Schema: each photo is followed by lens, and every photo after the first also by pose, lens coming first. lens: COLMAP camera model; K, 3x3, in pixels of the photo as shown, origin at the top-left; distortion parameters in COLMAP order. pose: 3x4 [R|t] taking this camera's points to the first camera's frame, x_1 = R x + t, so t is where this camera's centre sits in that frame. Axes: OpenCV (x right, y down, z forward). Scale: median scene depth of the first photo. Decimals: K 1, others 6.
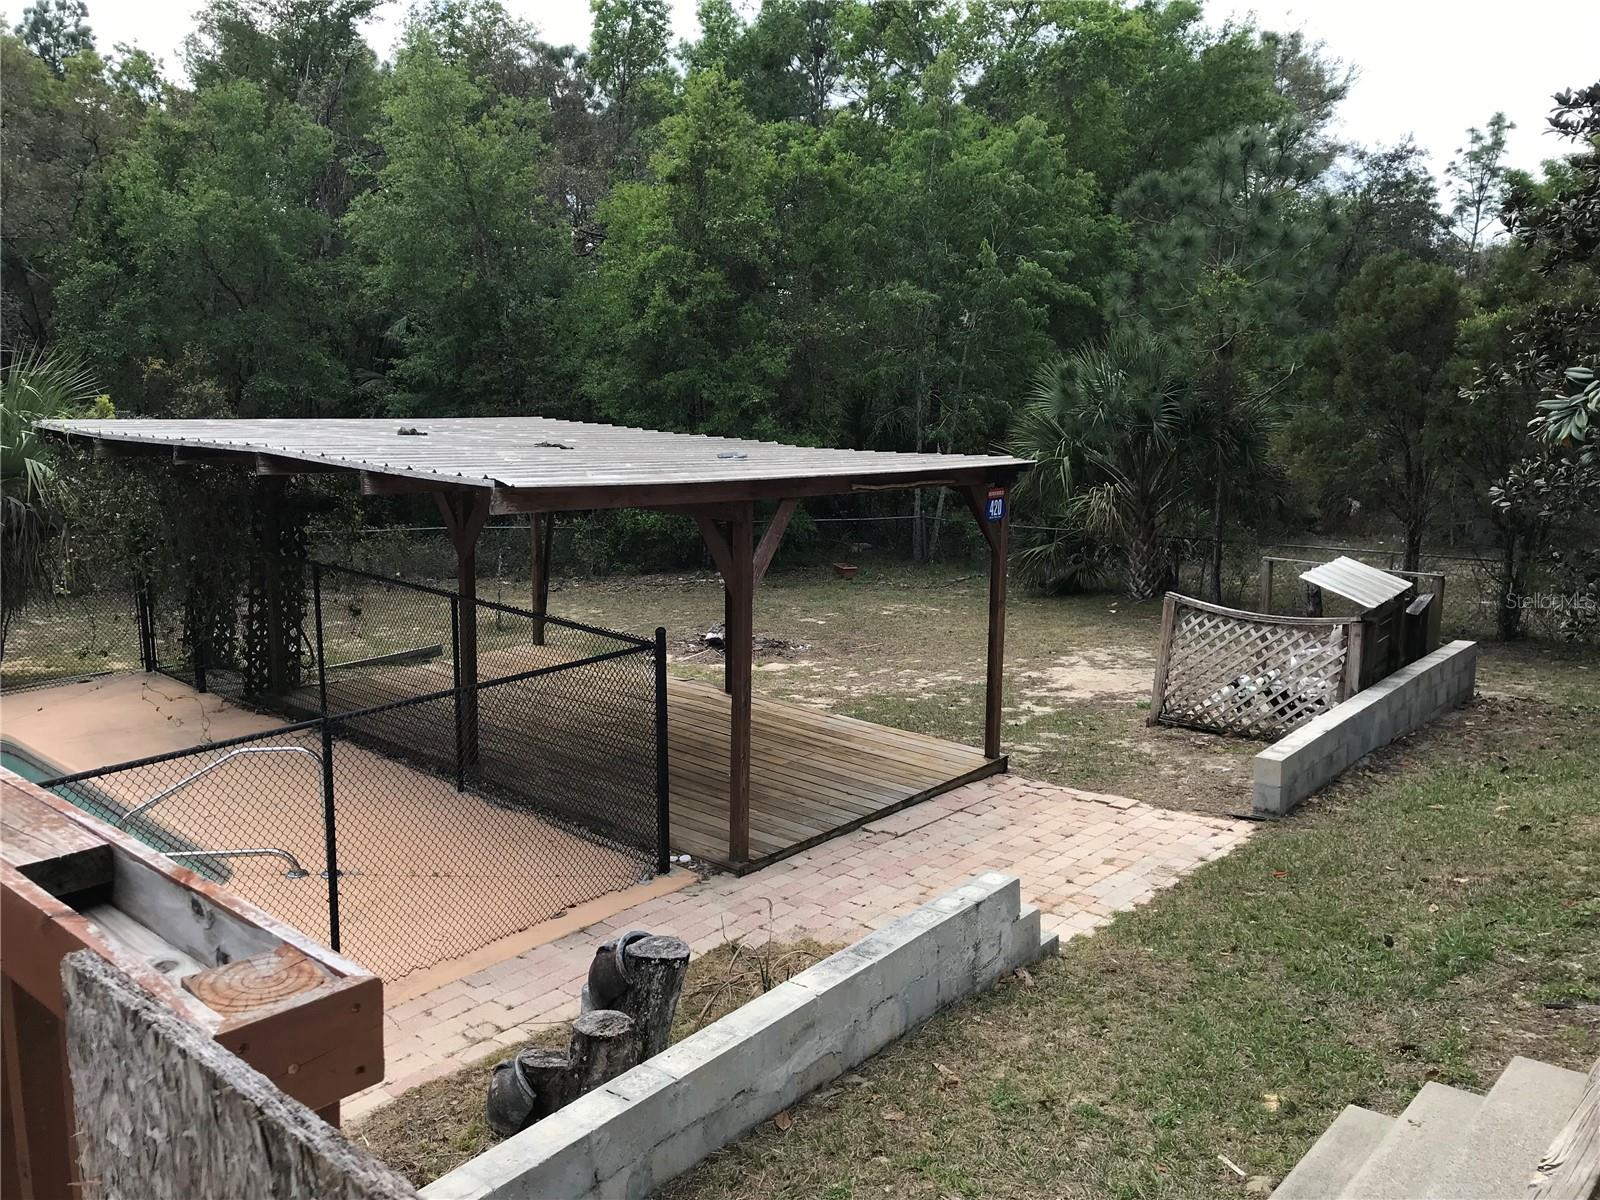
lens RADIAL K [[1300.6, 0, 798.6], [0, 1300.6, 594.2], [0, 0, 1]] dist [0.074616, -0.157838]
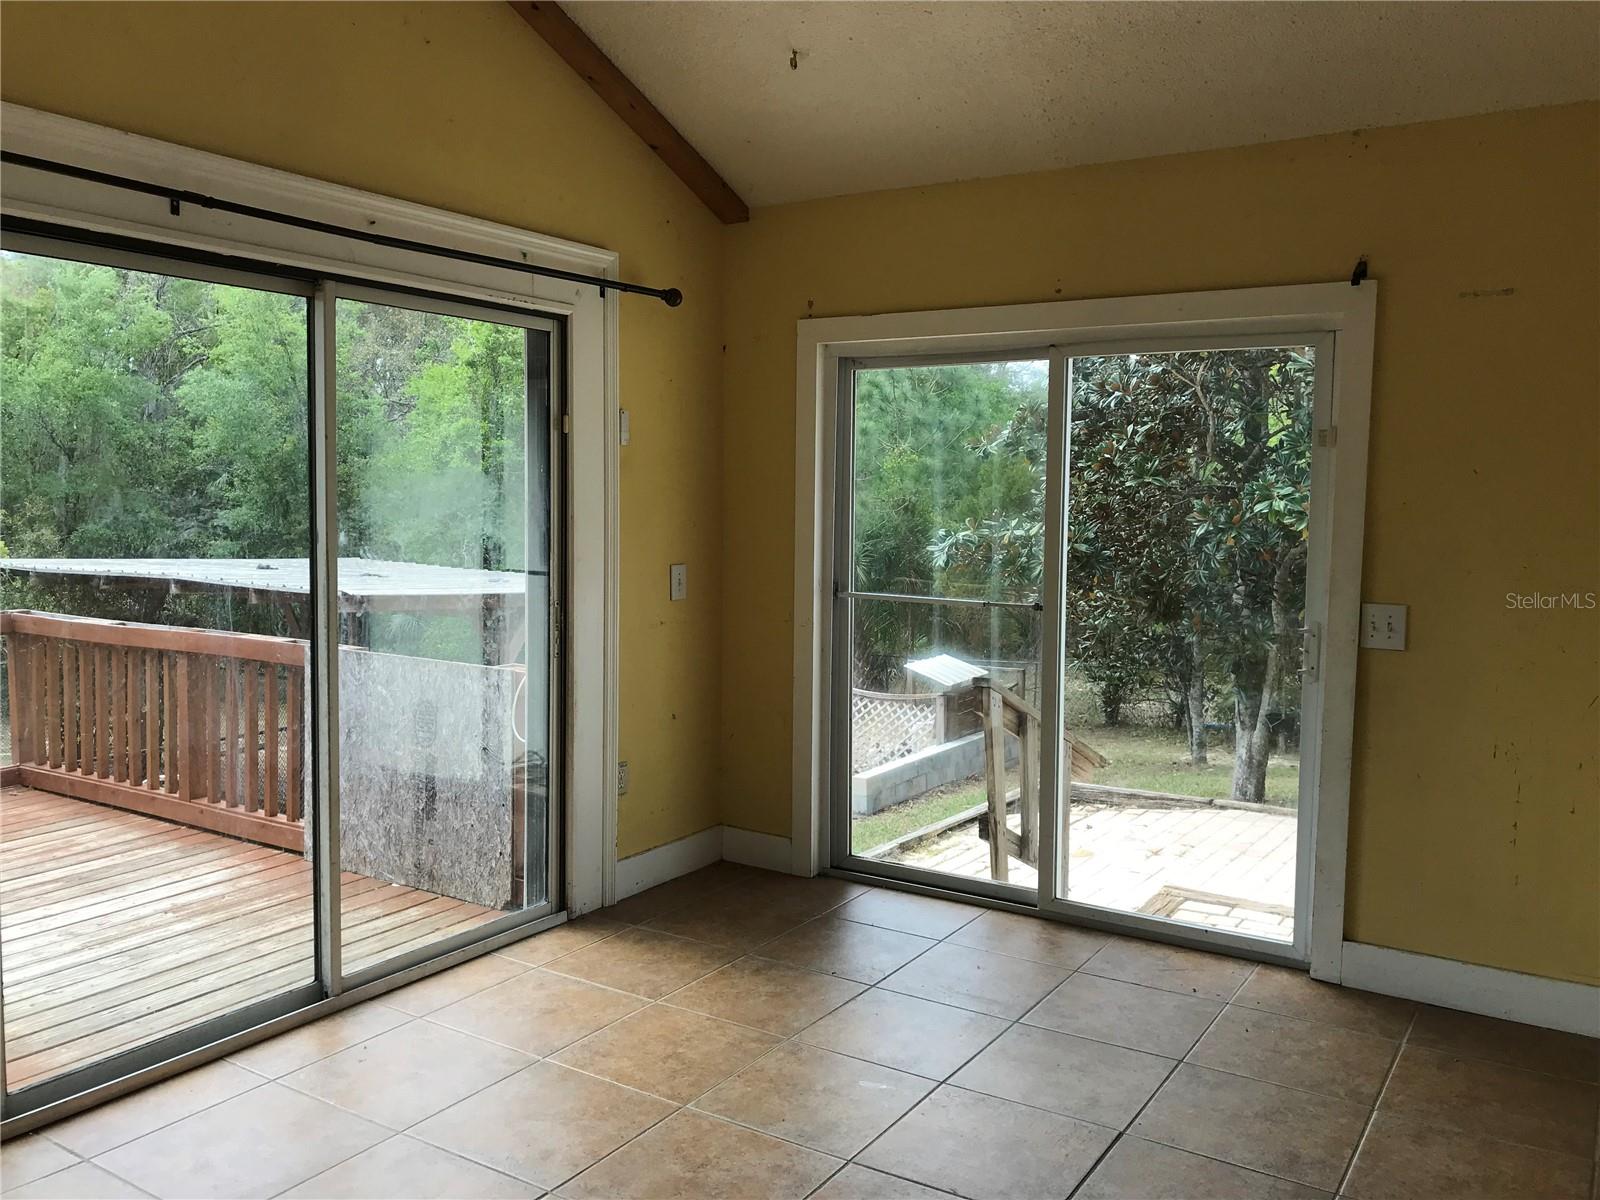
lens RADIAL K [[1300.6, 0, 798.6], [0, 1300.6, 594.2], [0, 0, 1]] dist [0.074616, -0.157838]
pose [[0.989660, -0.003849, 0.143384, 0.027618], [0.019805, 0.993732, -0.110021, 0.030209], [-0.142062, 0.111723, 0.983533, -0.195616]]
